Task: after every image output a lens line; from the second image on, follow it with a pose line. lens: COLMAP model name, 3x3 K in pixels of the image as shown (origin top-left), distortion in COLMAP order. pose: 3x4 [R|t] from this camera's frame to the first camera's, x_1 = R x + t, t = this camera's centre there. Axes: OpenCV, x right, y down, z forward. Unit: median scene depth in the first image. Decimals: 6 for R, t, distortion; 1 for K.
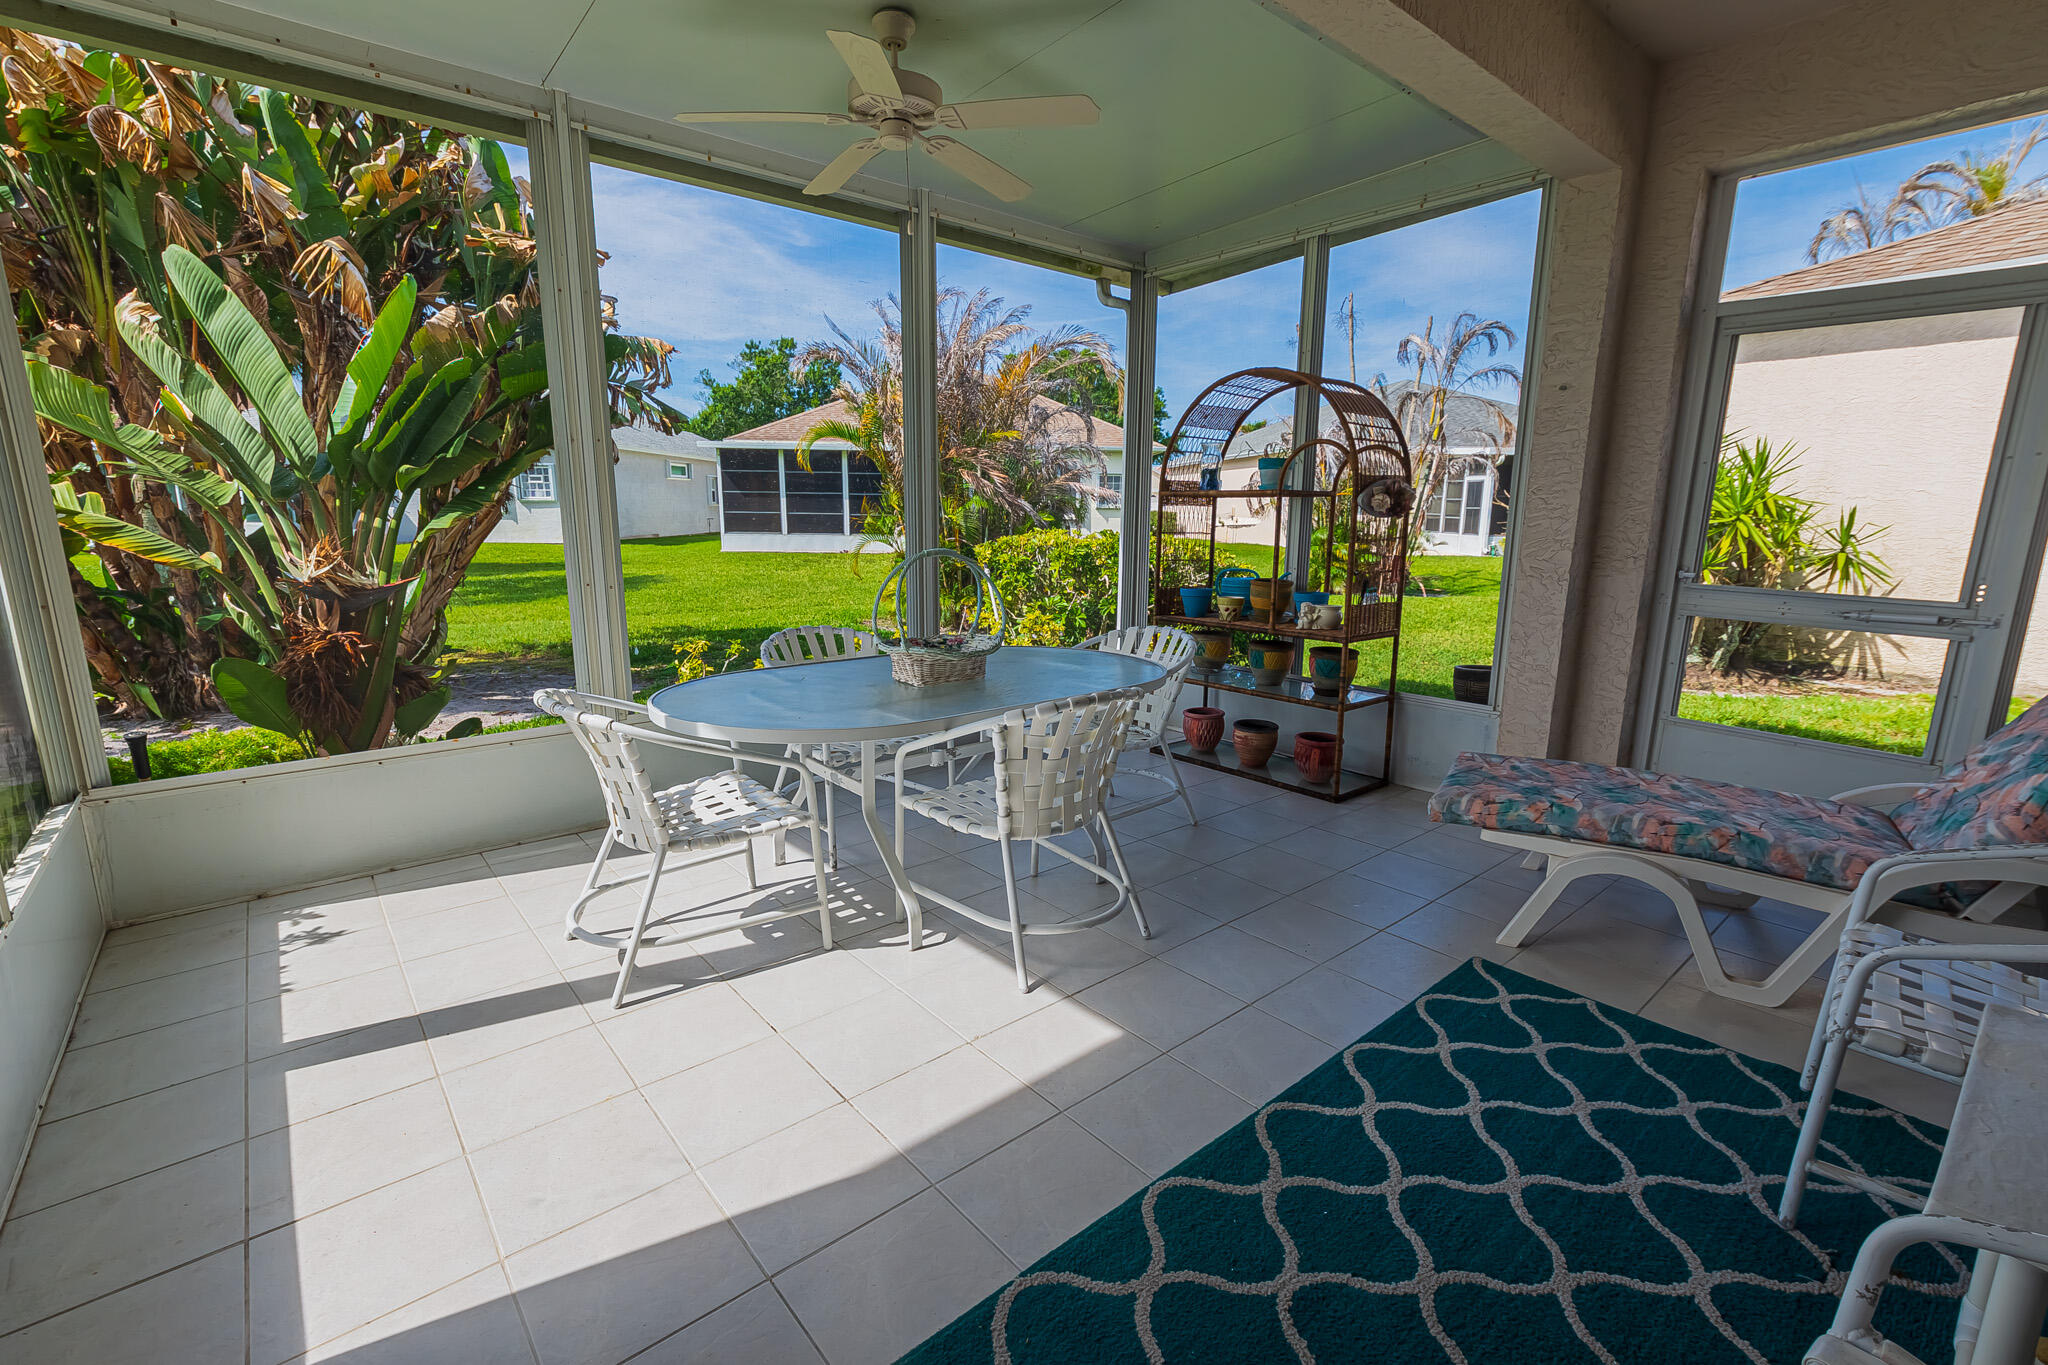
lens RADIAL K [[907.4, 0, 1024.0], [0, 907.4, 682.5], [0, 0, 1]] dist [0.001400, 0.000271]
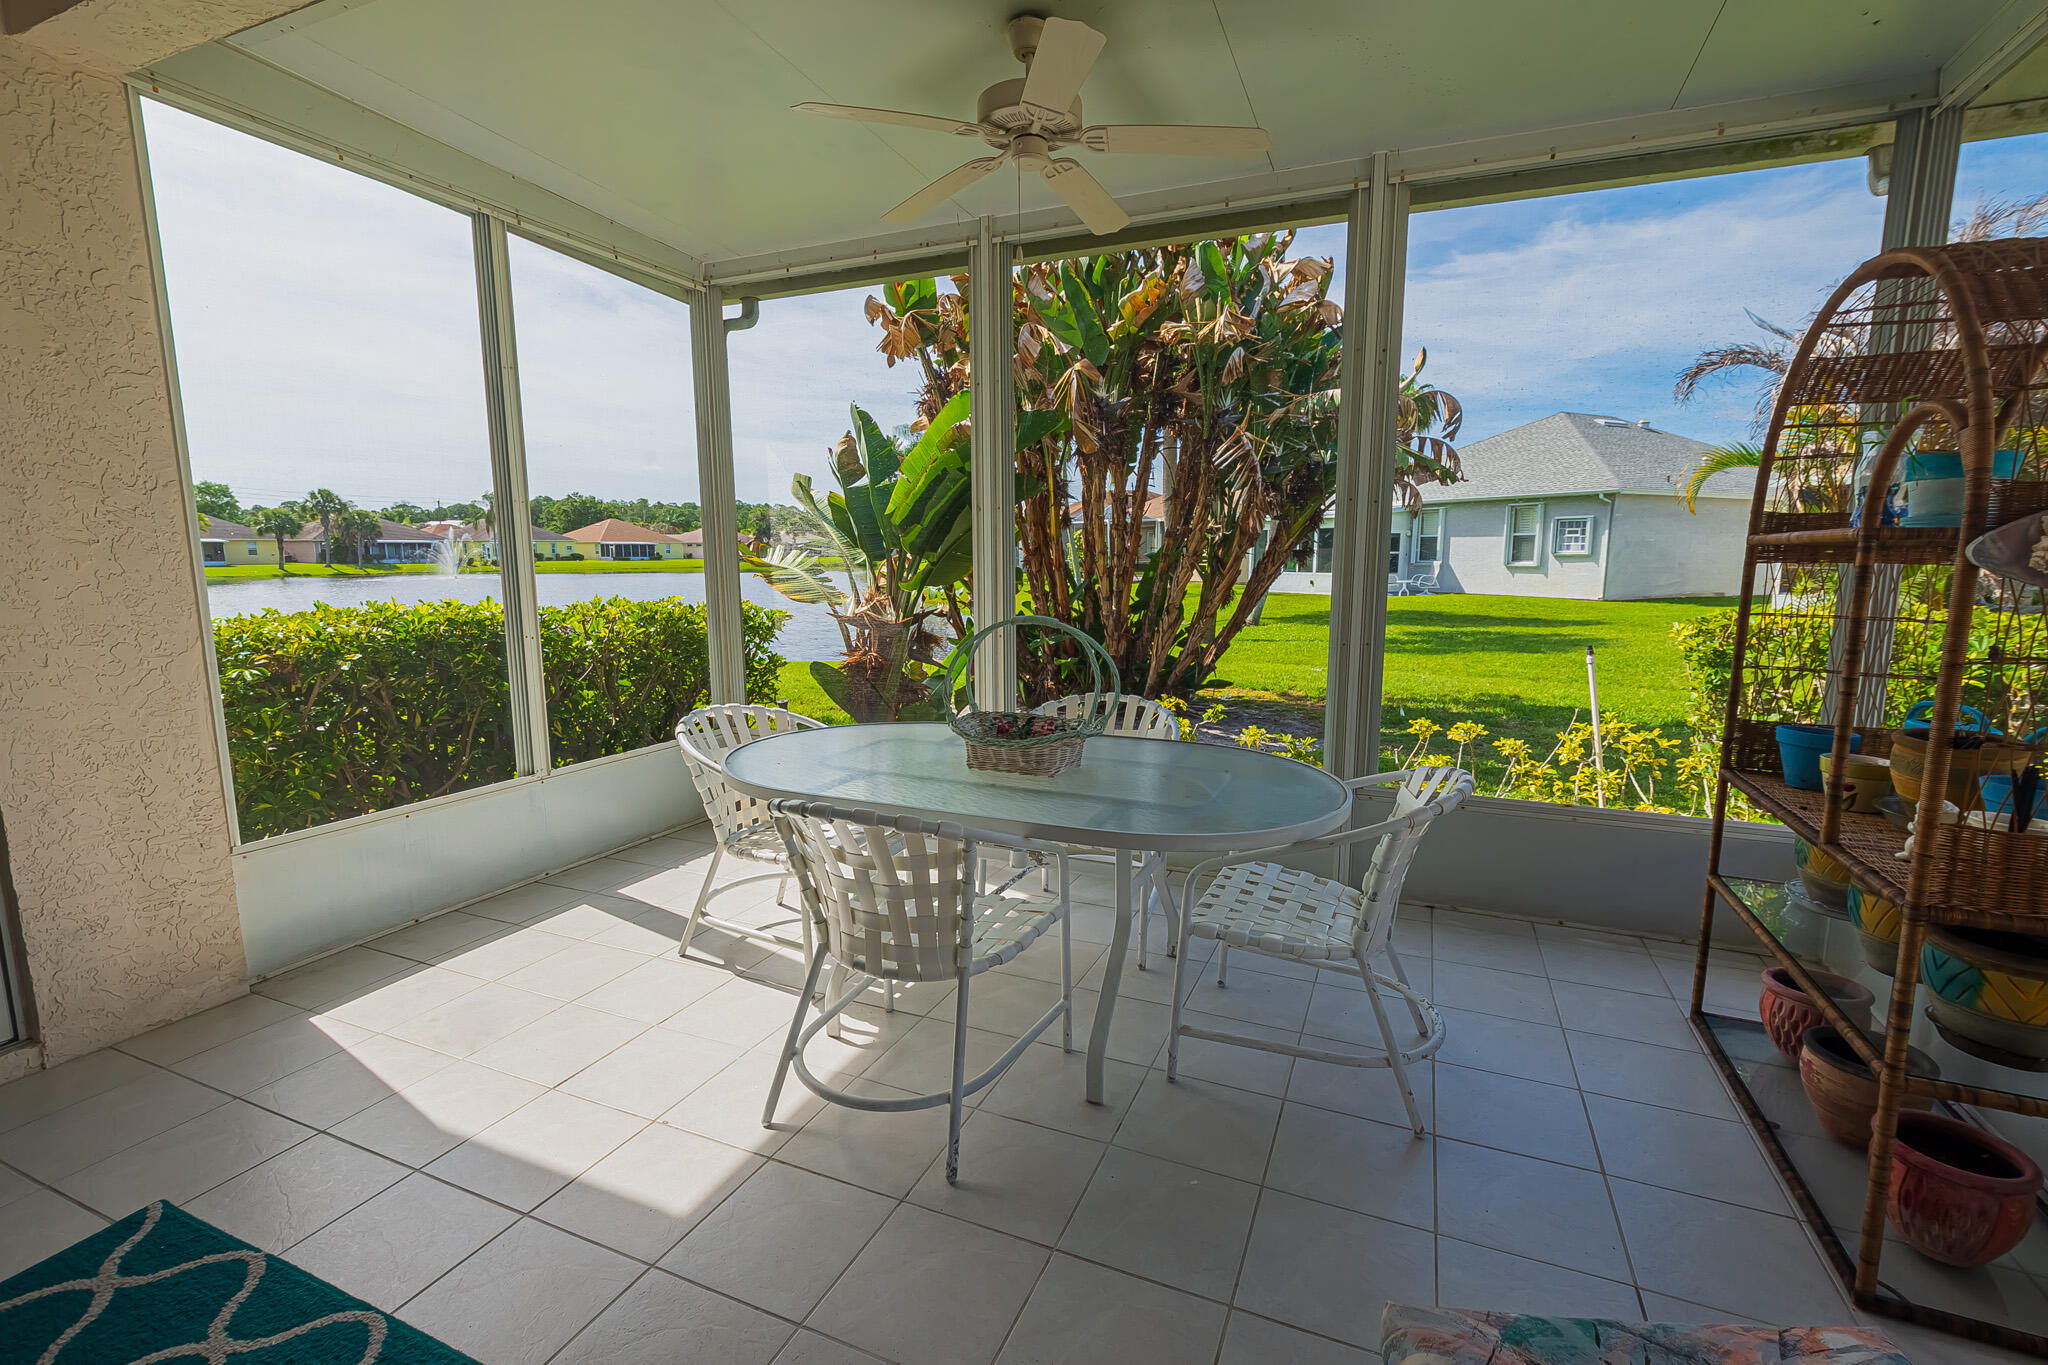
lens RADIAL K [[907.4, 0, 1024.0], [0, 907.4, 682.5], [0, 0, 1]] dist [0.001400, 0.000271]
pose [[0.446577, 0.120316, -0.886619, 0.627517], [-0.170948, 0.984137, 0.047445, -0.118316], [0.878263, 0.130378, 0.460060, 0.579184]]
